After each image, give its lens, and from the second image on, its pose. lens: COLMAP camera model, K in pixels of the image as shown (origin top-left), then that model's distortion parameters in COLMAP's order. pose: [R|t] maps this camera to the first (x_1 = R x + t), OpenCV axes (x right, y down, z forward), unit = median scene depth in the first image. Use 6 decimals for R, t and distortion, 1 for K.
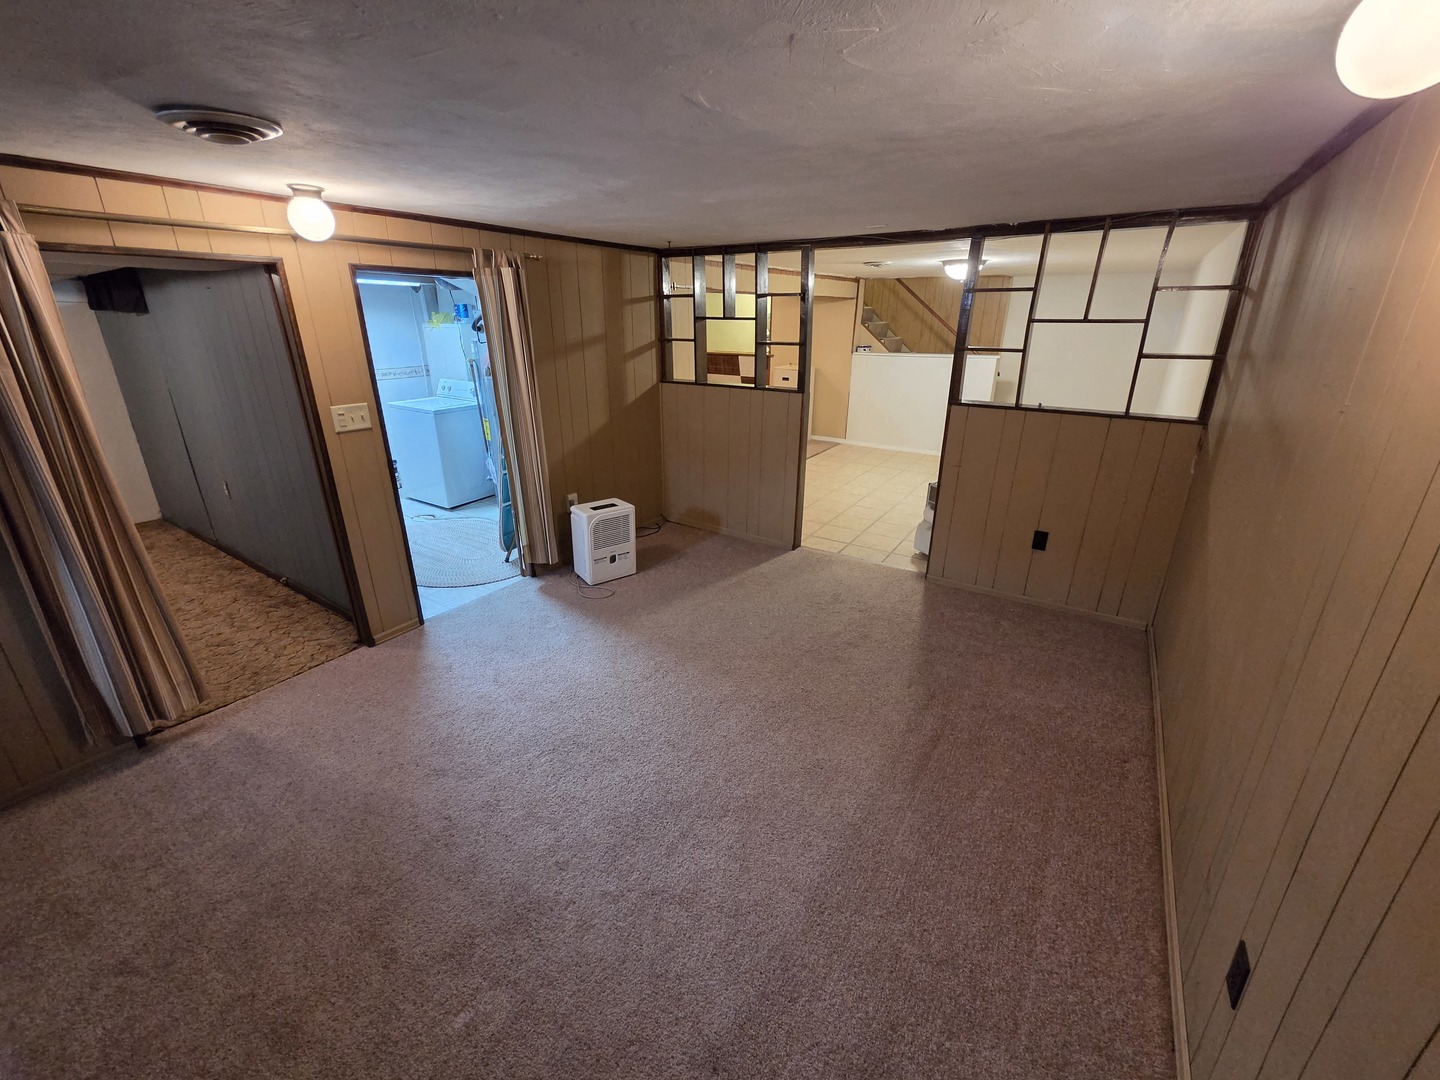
lens RADIAL K [[592.5, 0, 715.4], [0, 592.5, 536.4], [0, 0, 1]] dist [0.000588, 0.000782]
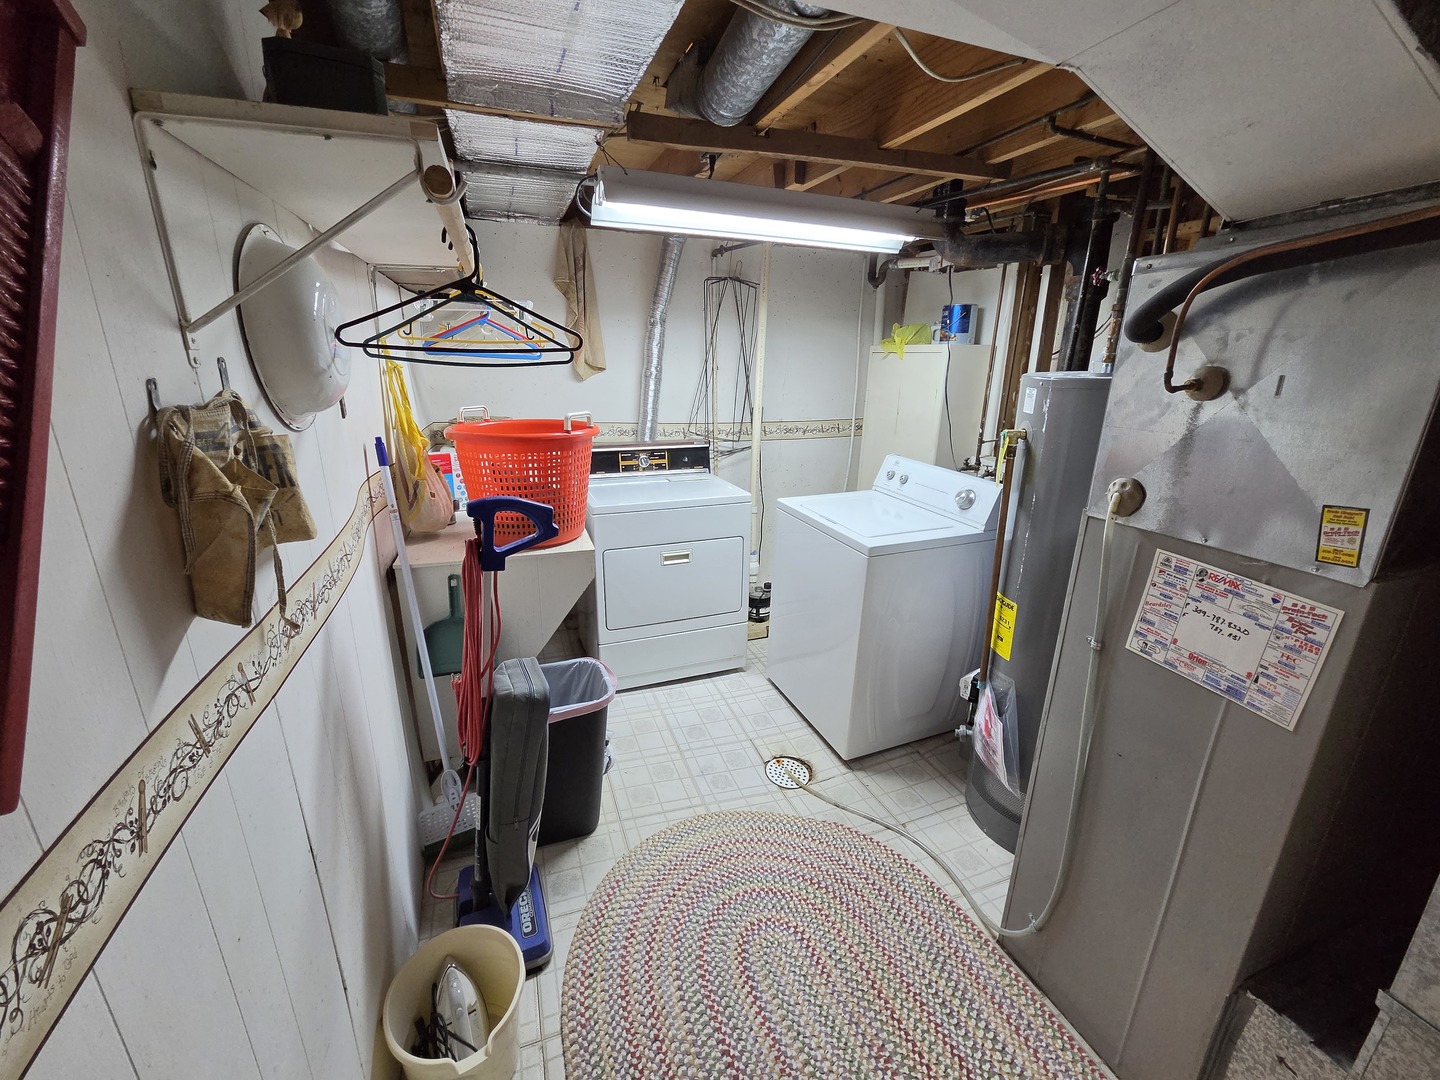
lens RADIAL K [[592.5, 0, 720.5], [0, 592.5, 537.1], [0, 0, 1]] dist [0.000588, 0.000782]
pose [[0.810875, 0.192989, -0.552482, -0.300754], [-0.221790, 0.974978, 0.015053, -0.181324], [0.541564, 0.110329, 0.833389, 0.542868]]
